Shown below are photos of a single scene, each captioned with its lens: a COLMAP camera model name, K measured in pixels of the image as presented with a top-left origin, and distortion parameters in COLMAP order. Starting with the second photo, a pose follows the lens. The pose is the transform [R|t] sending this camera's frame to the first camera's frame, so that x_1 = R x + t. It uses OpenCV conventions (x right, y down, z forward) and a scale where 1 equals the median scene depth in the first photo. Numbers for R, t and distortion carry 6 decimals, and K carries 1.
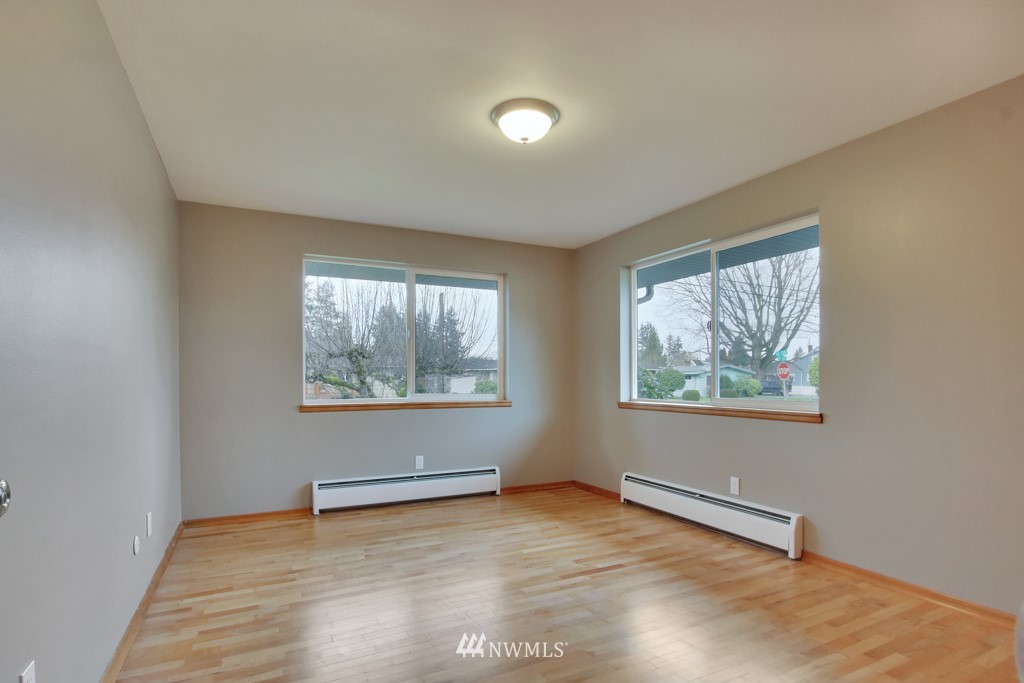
lens RADIAL K [[525.4, 0, 515.1], [0, 525.4, 383.2], [0, 0, 1]] dist [0.000359, -0.000001]
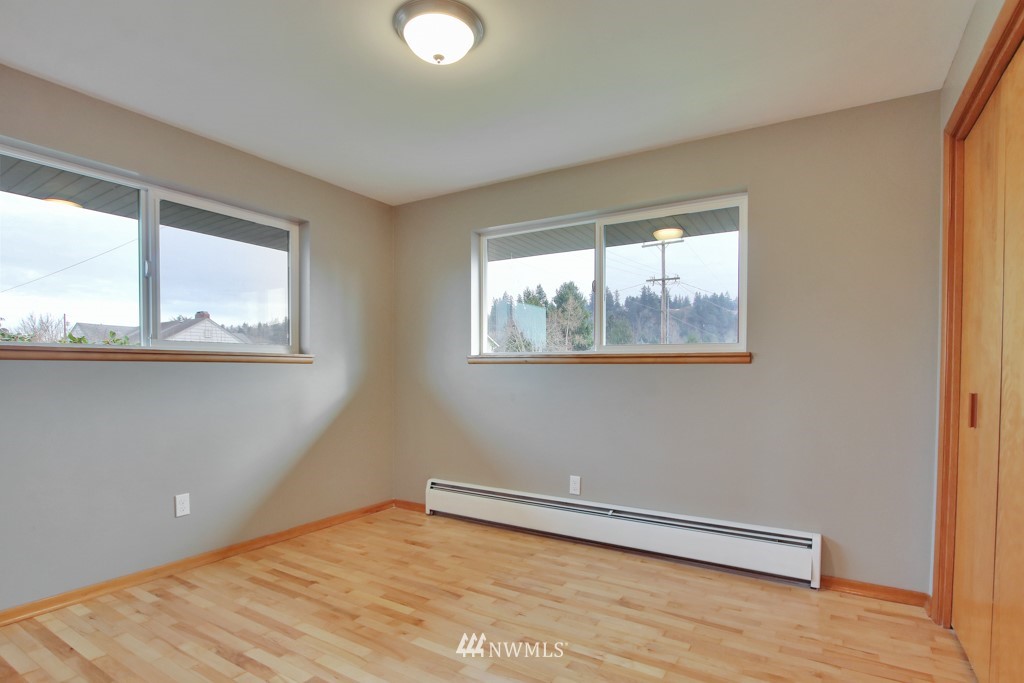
lens RADIAL K [[498.4, 0, 512.7], [0, 498.4, 384.4], [0, 0, 1]] dist [-0.014767, 0.000290]
pose [[0.843533, -0.013785, 0.536901, -0.154614], [0.003361, 0.999786, 0.020389, -0.004041], [-0.537067, -0.015395, 0.843399, 0.315063]]
